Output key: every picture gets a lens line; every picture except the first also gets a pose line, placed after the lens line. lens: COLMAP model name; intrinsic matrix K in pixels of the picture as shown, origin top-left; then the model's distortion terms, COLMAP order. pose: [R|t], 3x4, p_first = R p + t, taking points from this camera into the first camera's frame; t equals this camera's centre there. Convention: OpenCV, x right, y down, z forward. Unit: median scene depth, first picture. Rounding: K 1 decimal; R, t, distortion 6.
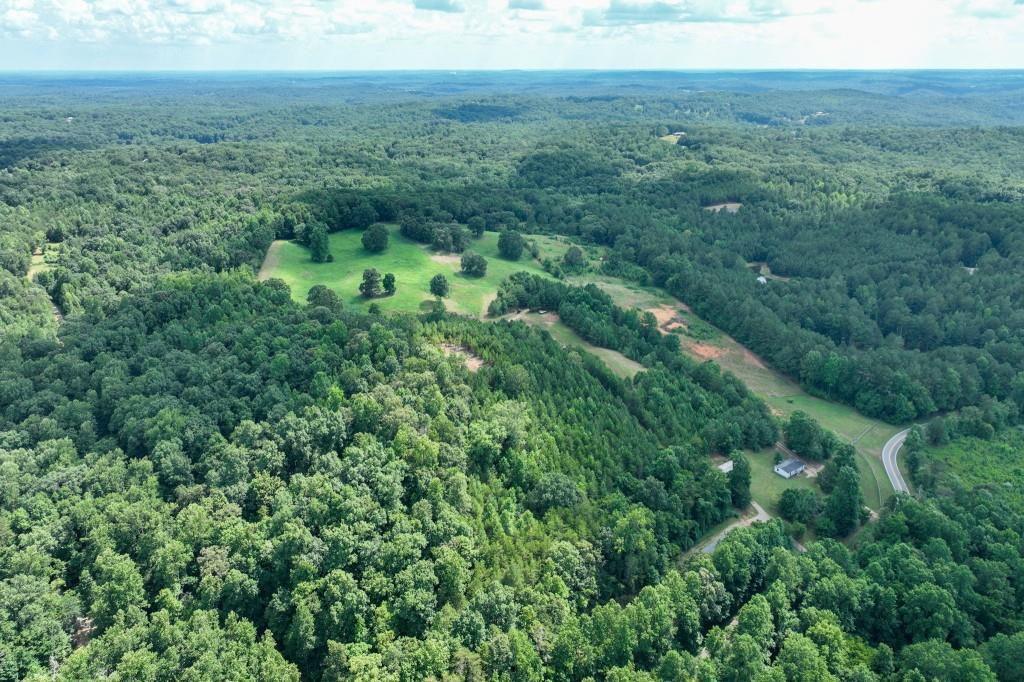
lens RADIAL K [[713.3, 0, 509.5], [0, 713.3, 340.6], [0, 0, 1]] dist [0.006962, 0.005867]
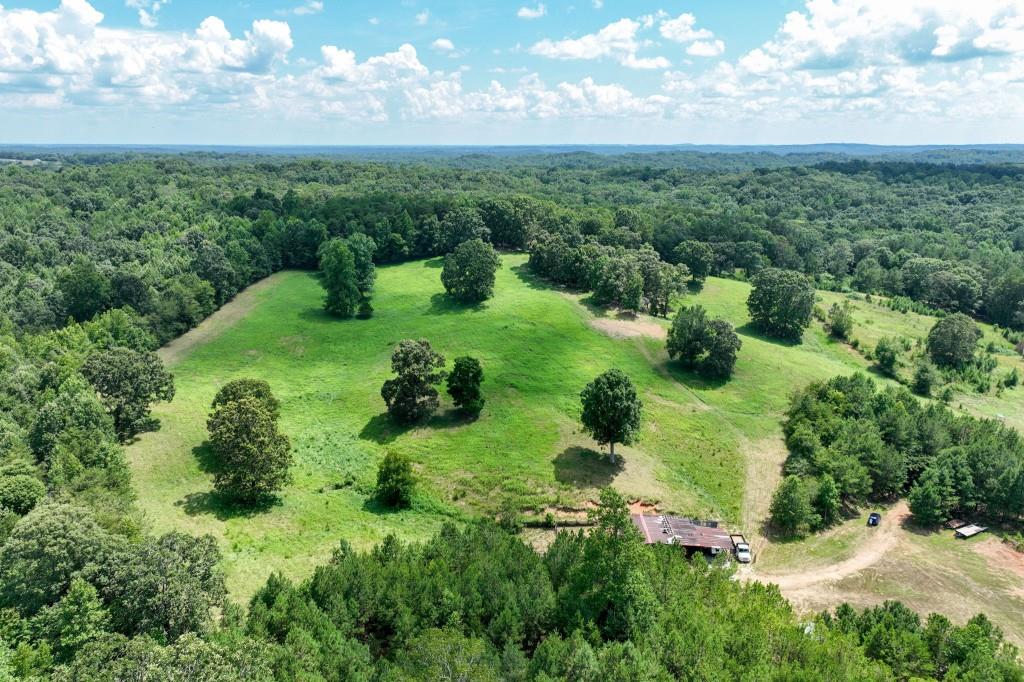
lens RADIAL K [[713.3, 0, 522.1], [0, 713.3, 347.0], [0, 0, 1]] dist [0.006962, 0.005867]
pose [[0.978827, 0.066258, -0.193670, -0.070317], [-0.083936, 0.992879, -0.084540, -0.066818], [0.186689, 0.099006, 0.977417, 0.616134]]
